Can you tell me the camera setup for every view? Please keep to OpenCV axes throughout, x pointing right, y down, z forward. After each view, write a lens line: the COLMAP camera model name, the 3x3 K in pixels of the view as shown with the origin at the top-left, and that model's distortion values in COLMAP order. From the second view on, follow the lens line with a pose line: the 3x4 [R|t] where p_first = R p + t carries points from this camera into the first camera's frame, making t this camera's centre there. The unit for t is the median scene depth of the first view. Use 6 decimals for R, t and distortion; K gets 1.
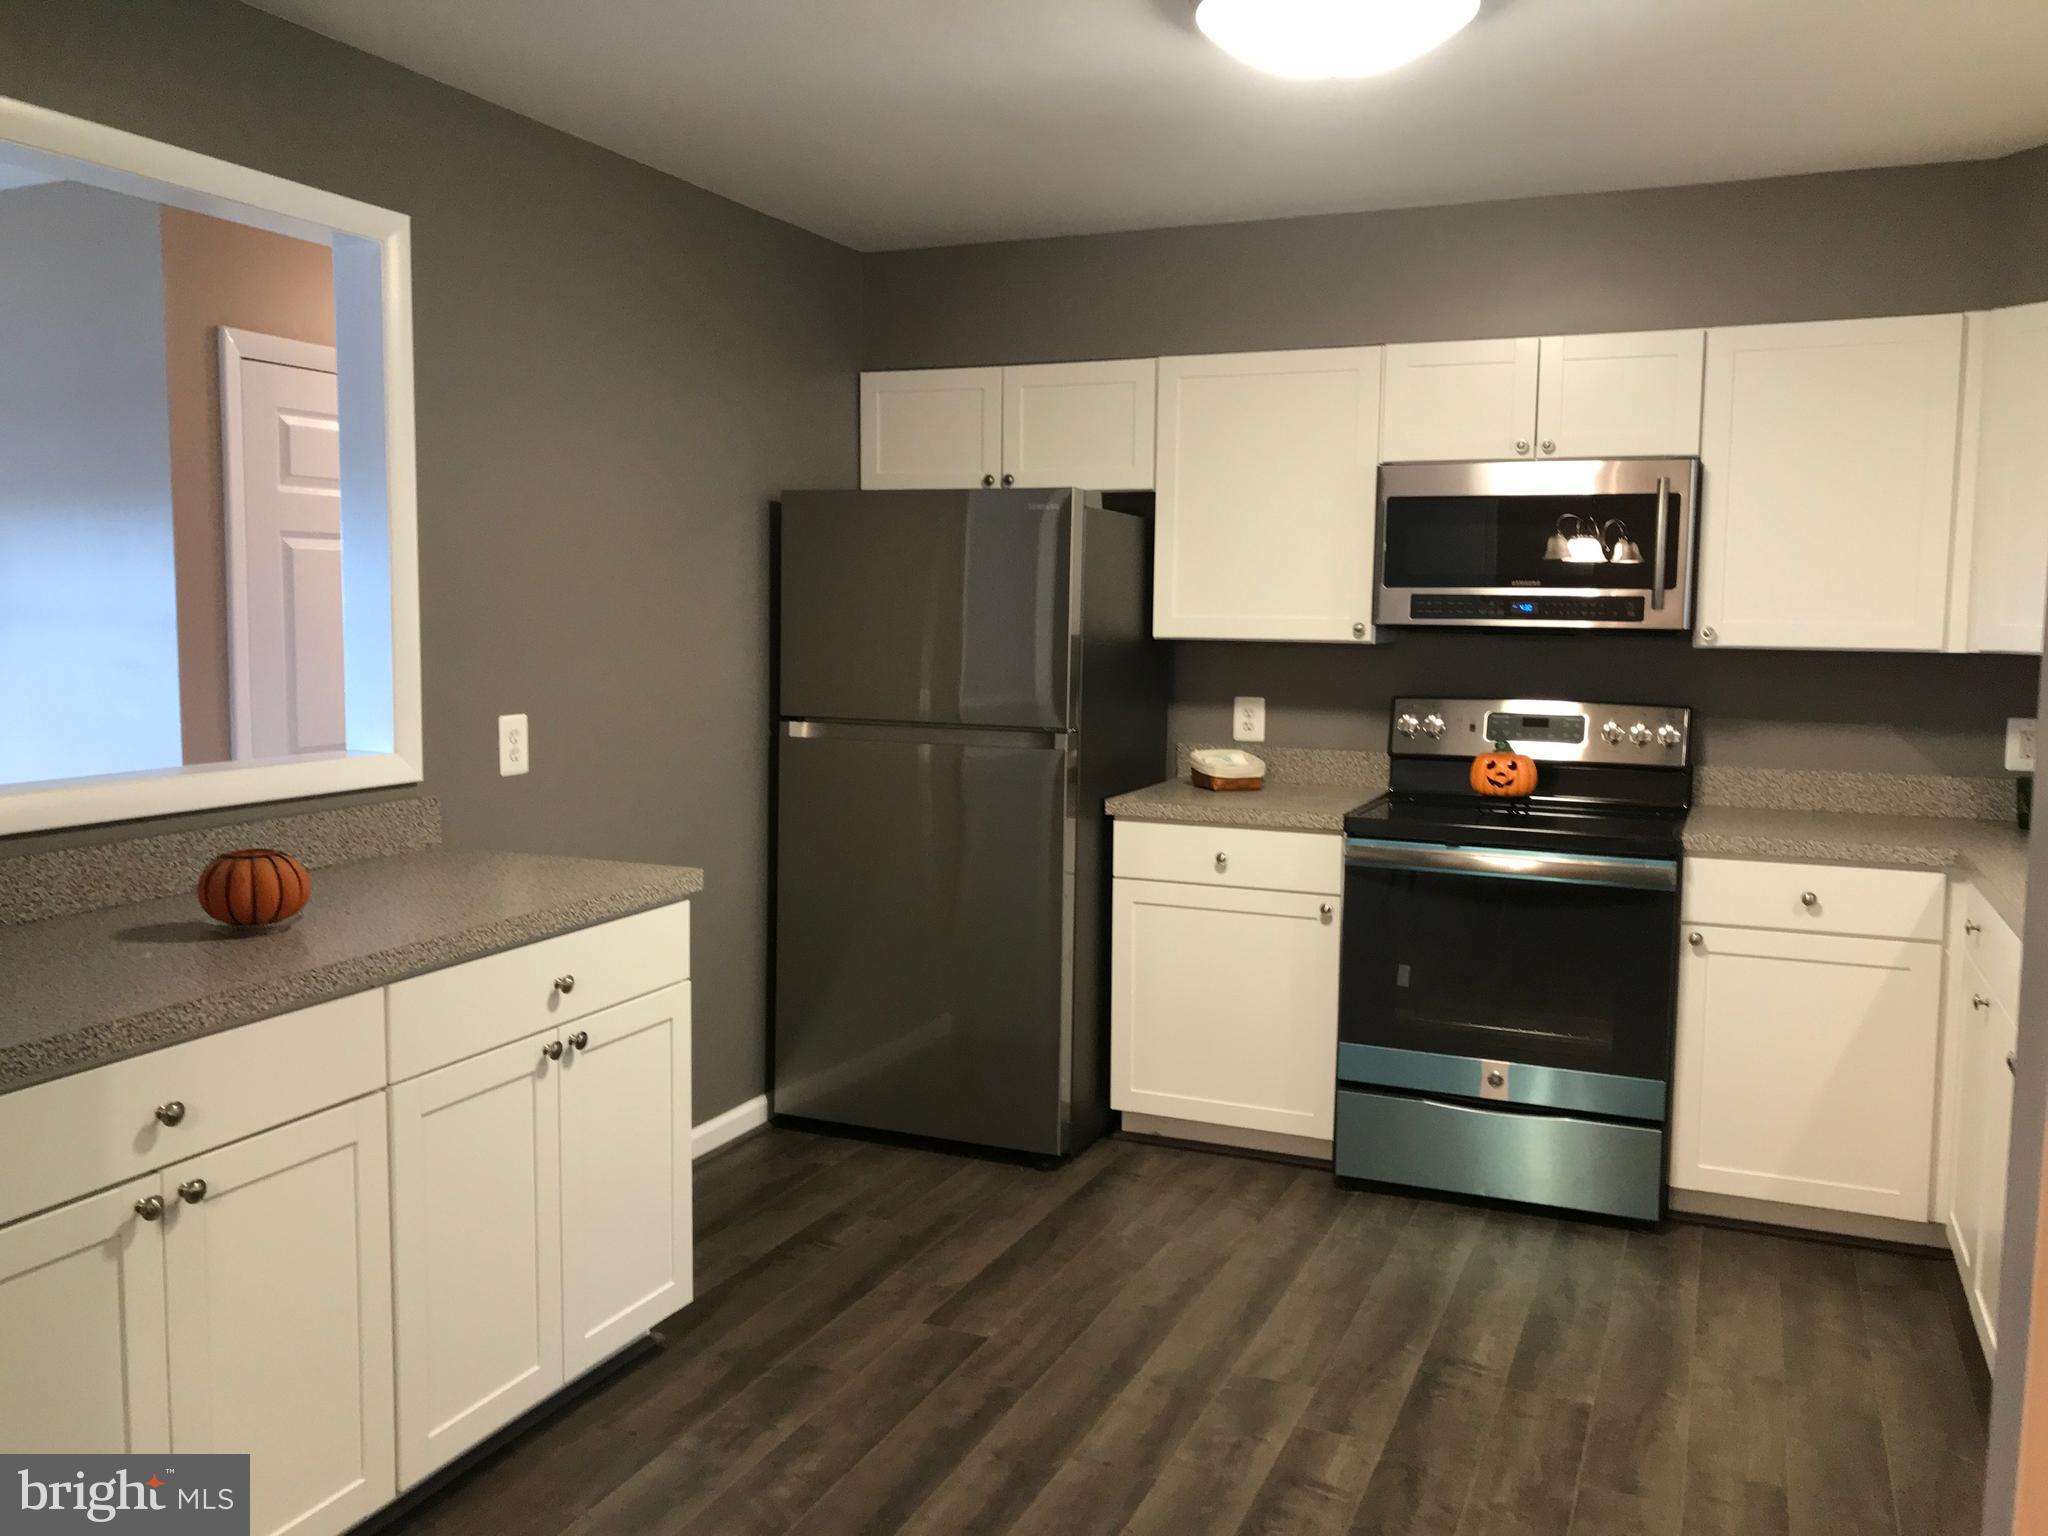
lens RADIAL K [[1663.3, 0, 1013.6], [0, 1663.3, 753.8], [0, 0, 1]] dist [0.068390, -0.175511]
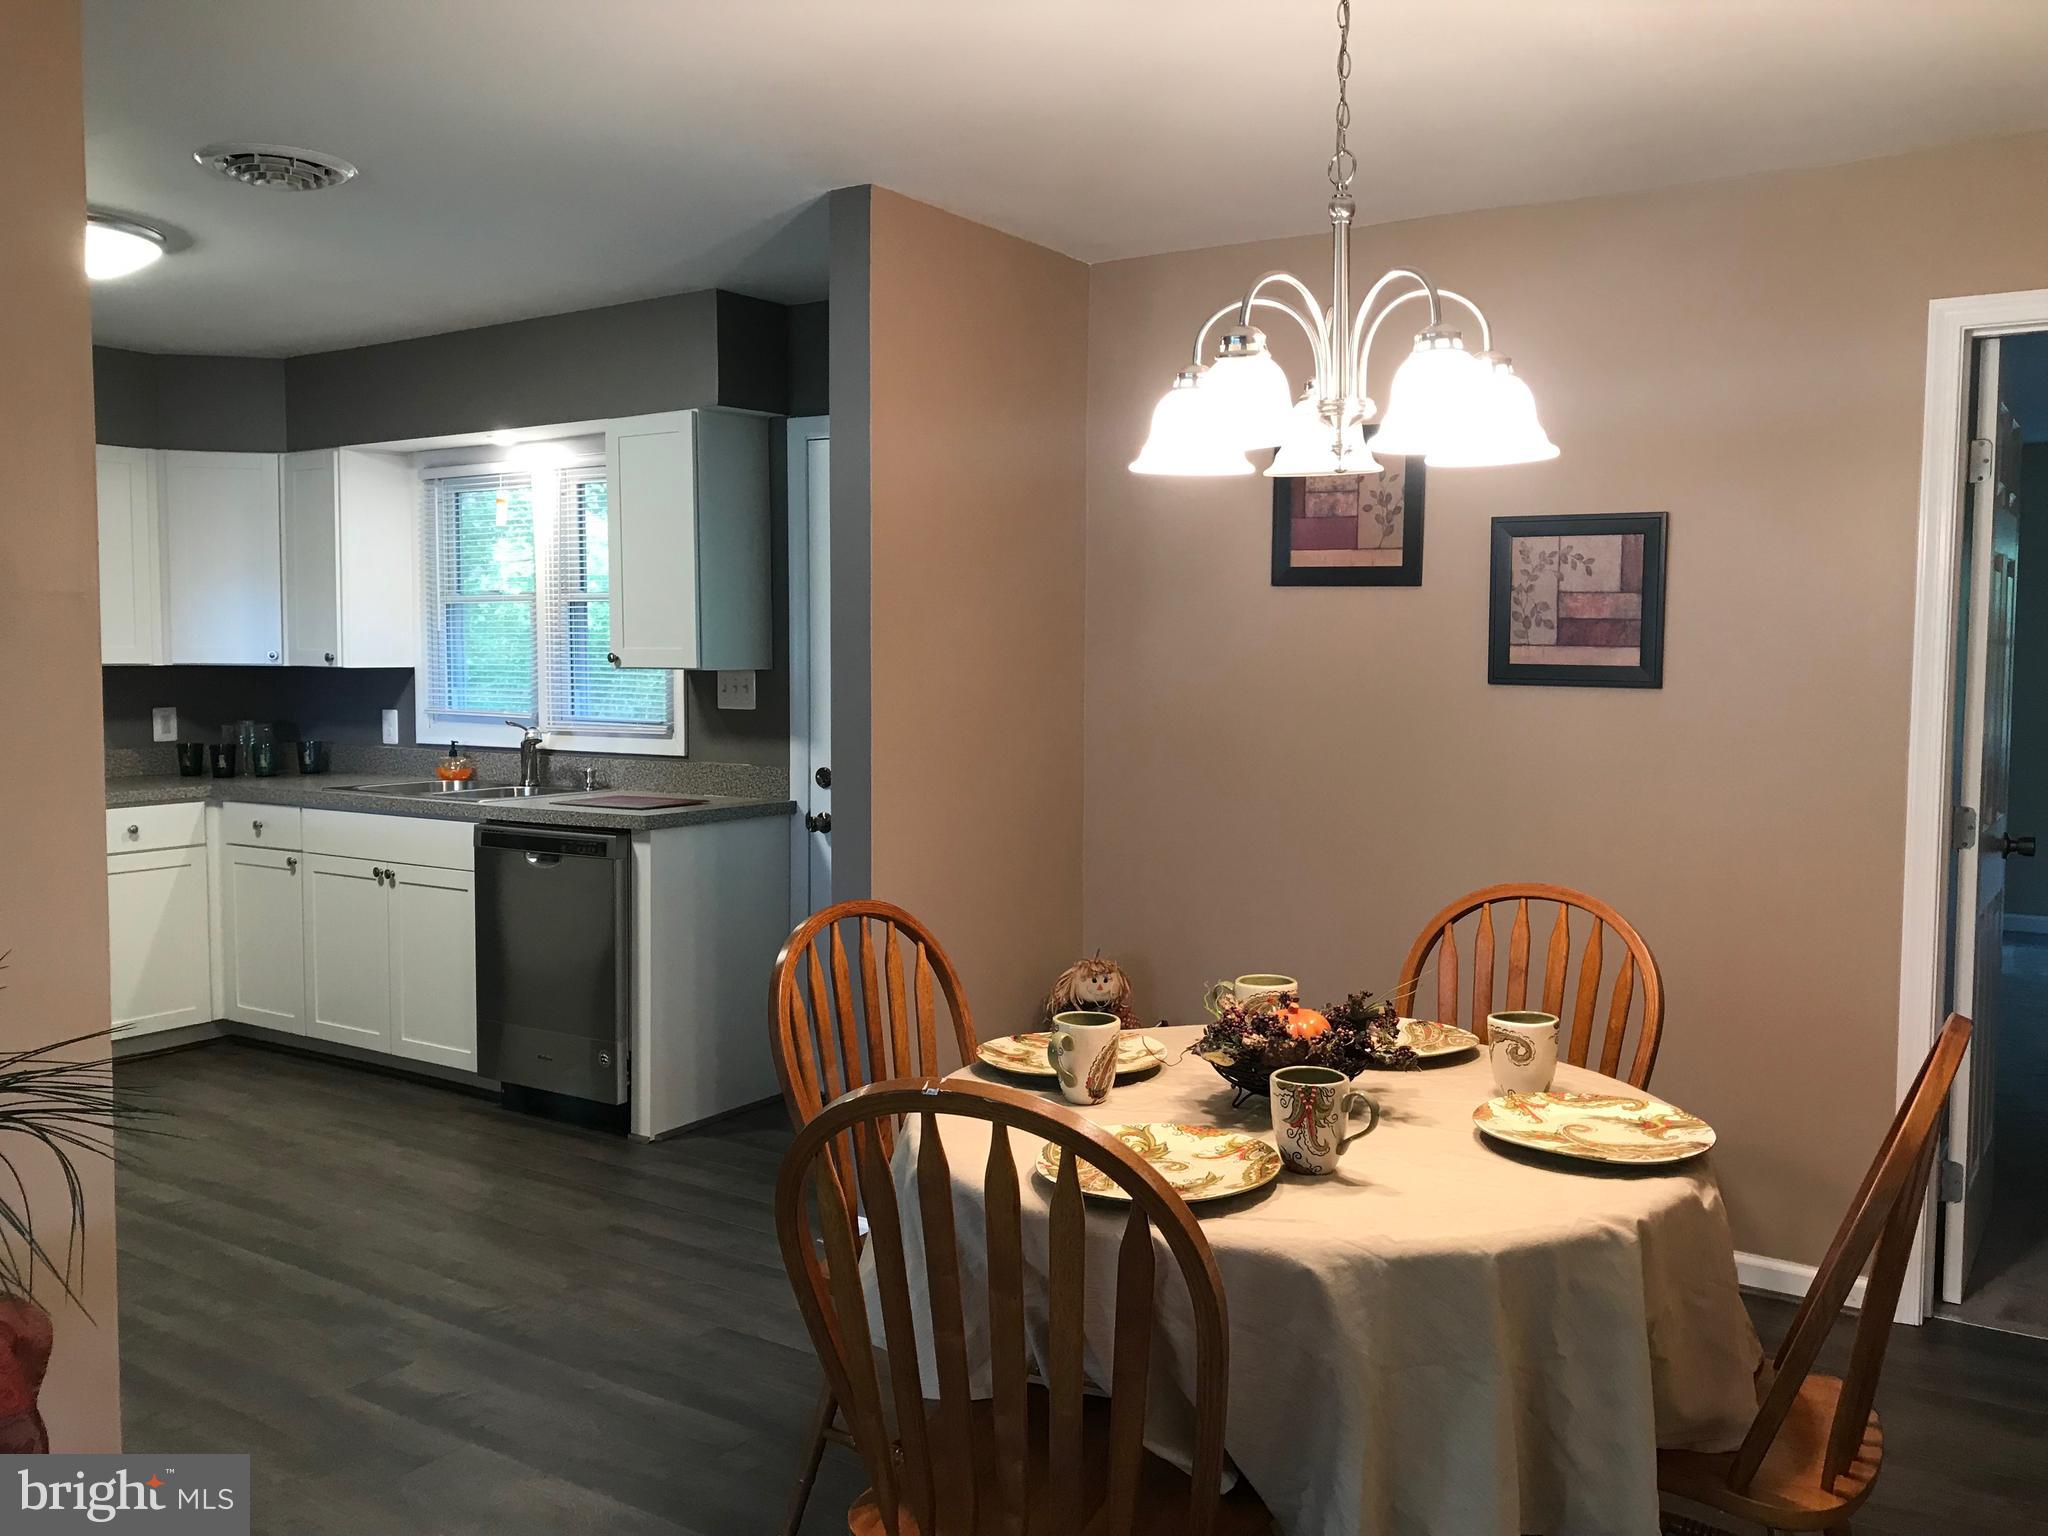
lens RADIAL K [[1663.3, 0, 1013.6], [0, 1663.3, 753.8], [0, 0, 1]] dist [0.068390, -0.175511]
pose [[0.172068, -0.074850, 0.982237, -0.790641], [0.090554, 0.994089, 0.059890, -0.000096], [-0.980914, 0.078640, 0.177829, -0.048974]]
